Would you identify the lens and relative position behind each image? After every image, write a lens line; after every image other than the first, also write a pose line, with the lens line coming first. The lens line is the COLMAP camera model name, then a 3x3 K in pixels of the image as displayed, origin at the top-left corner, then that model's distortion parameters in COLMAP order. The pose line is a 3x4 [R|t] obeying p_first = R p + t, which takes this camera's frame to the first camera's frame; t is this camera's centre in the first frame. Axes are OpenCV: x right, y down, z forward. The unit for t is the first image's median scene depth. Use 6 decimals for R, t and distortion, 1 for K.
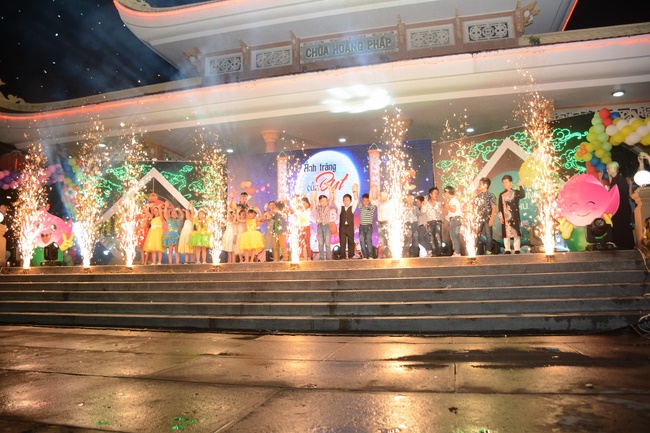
lens RADIAL K [[495.6, 0, 325.0], [0, 495.6, 216.5], [0, 0, 1]] dist [-0.088426, -0.004909]
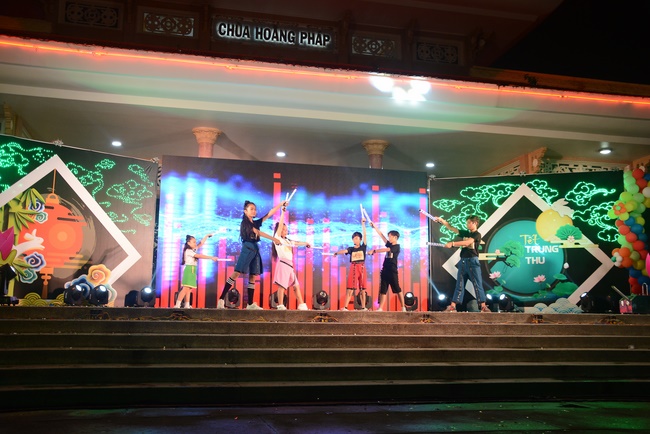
lens RADIAL K [[653.8, 0, 325.0], [0, 653.8, 217.0], [0, 0, 1]] dist [-0.010112, 0.006592]
pose [[0.883916, 0.107495, 0.455123, -0.477691], [-0.079649, 0.993609, -0.079989, 0.024844], [-0.460812, 0.034454, 0.886829, 0.095584]]
